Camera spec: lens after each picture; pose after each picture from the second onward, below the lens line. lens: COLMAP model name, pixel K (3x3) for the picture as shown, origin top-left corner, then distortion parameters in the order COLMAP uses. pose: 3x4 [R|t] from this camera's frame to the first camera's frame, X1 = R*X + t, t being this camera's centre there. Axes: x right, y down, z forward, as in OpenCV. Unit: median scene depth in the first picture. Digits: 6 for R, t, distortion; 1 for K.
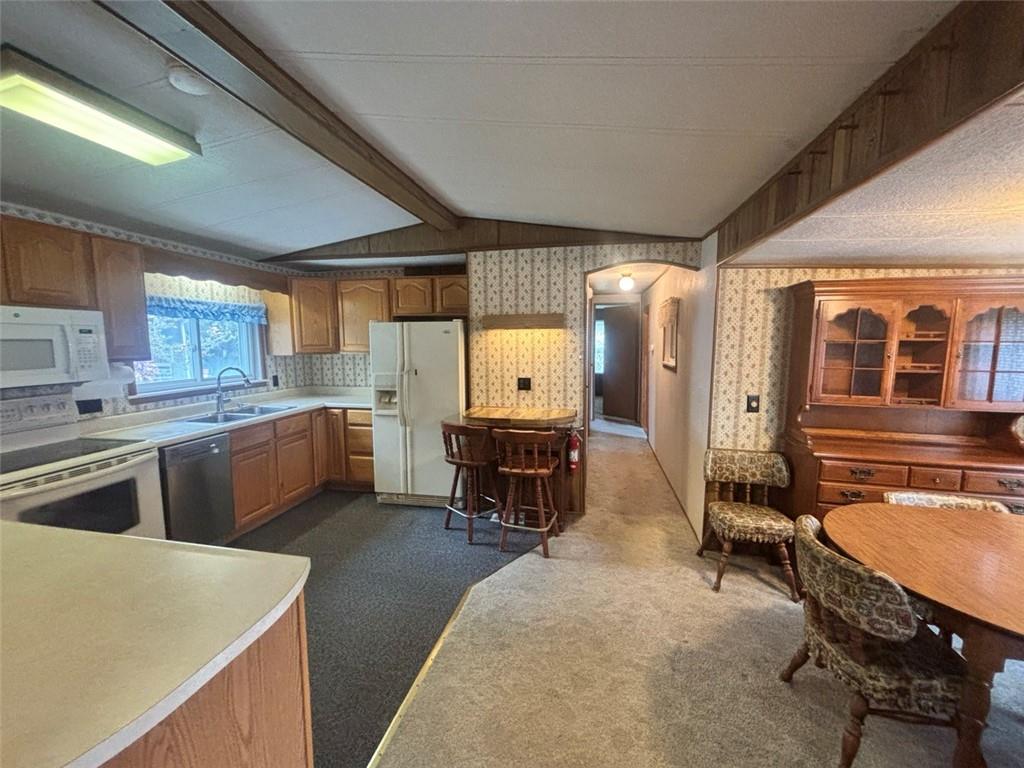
lens RADIAL K [[413.0, 0, 513.1], [0, 413.0, 381.4], [0, 0, 1]] dist [-0.001475, 0.000620]
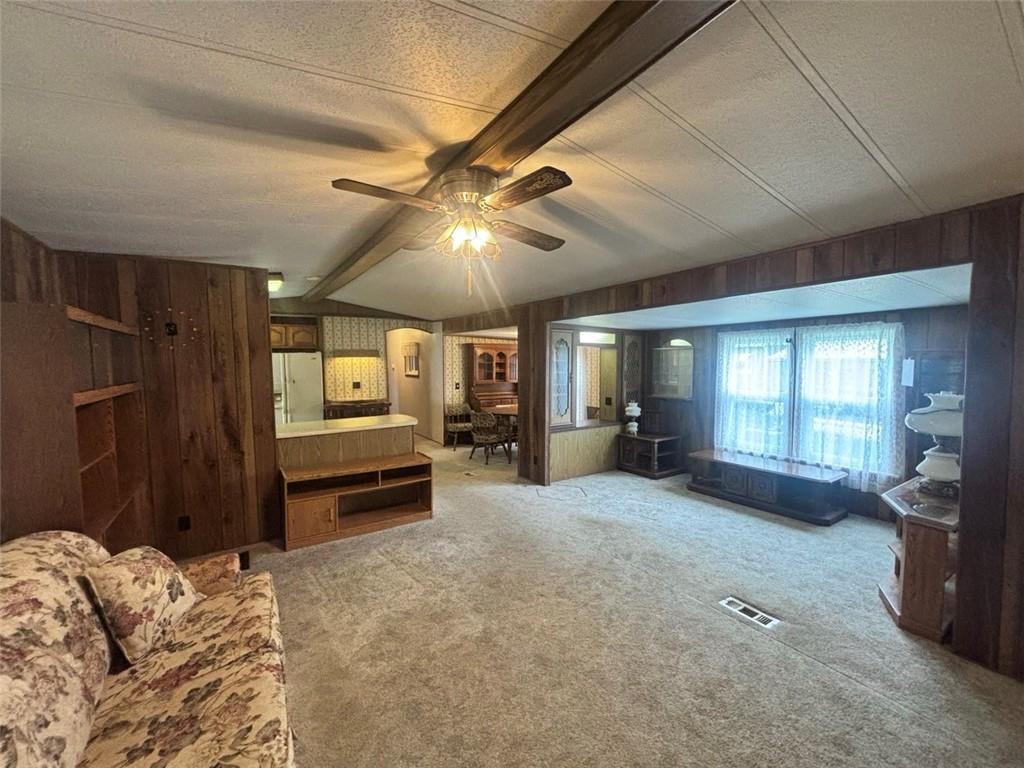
lens RADIAL K [[413.0, 0, 512.8], [0, 413.0, 384.1], [0, 0, 1]] dist [-0.001475, 0.000620]
pose [[0.700959, -0.041772, 0.711977, -0.901845], [0.073194, 0.997226, -0.013553, 0.087506], [-0.709435, 0.061612, 0.702072, -0.955453]]
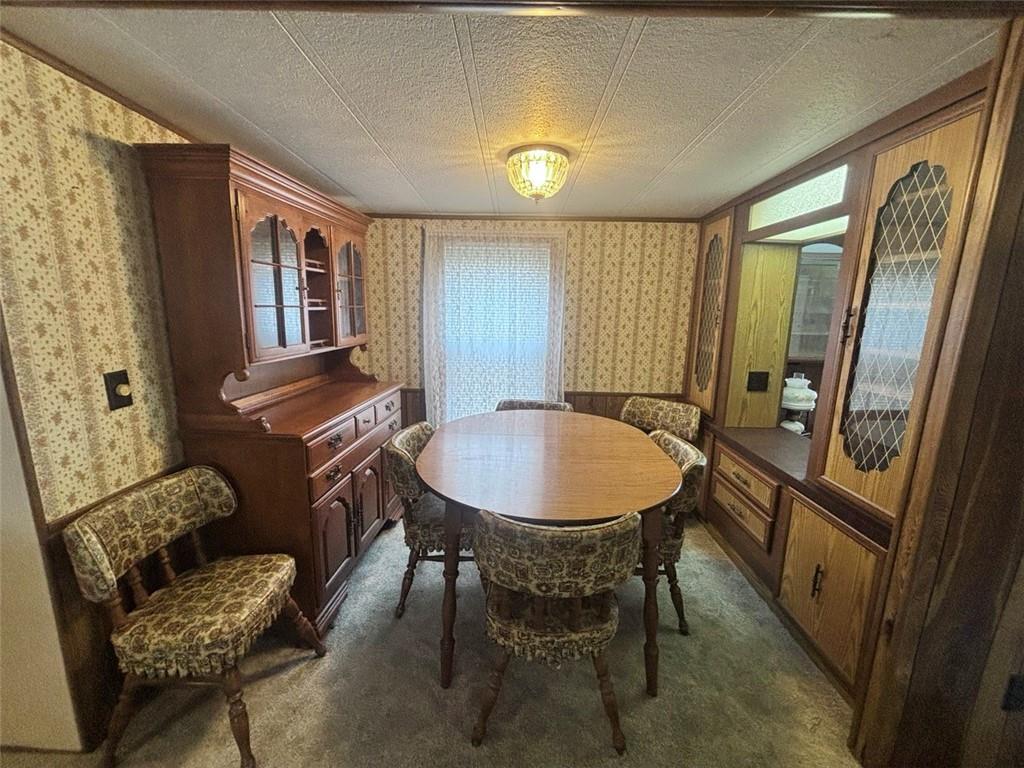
lens RADIAL K [[413.0, 0, 513.2], [0, 413.0, 381.5], [0, 0, 1]] dist [-0.001475, 0.000620]
pose [[-0.185852, -0.185765, 0.964858, 0.038669], [0.078389, 0.976033, 0.203015, -0.012768], [-0.979446, 0.113365, -0.166836, 0.532250]]
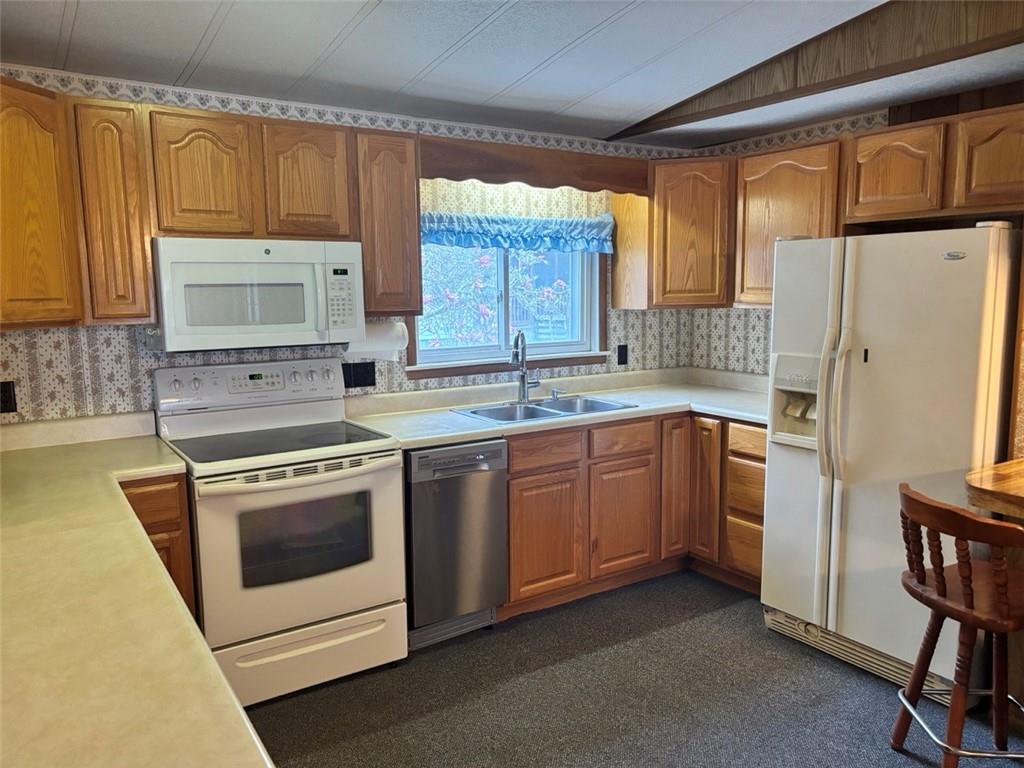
lens RADIAL K [[775.0, 0, 504.5], [0, 775.0, 389.2], [0, 0, 1]] dist [0.026443, -0.022007]
pose [[0.697109, 0.092341, -0.710994, 0.081795], [-0.061721, 0.995719, 0.068804, -0.021545], [0.714304, -0.004081, 0.699824, 0.193881]]
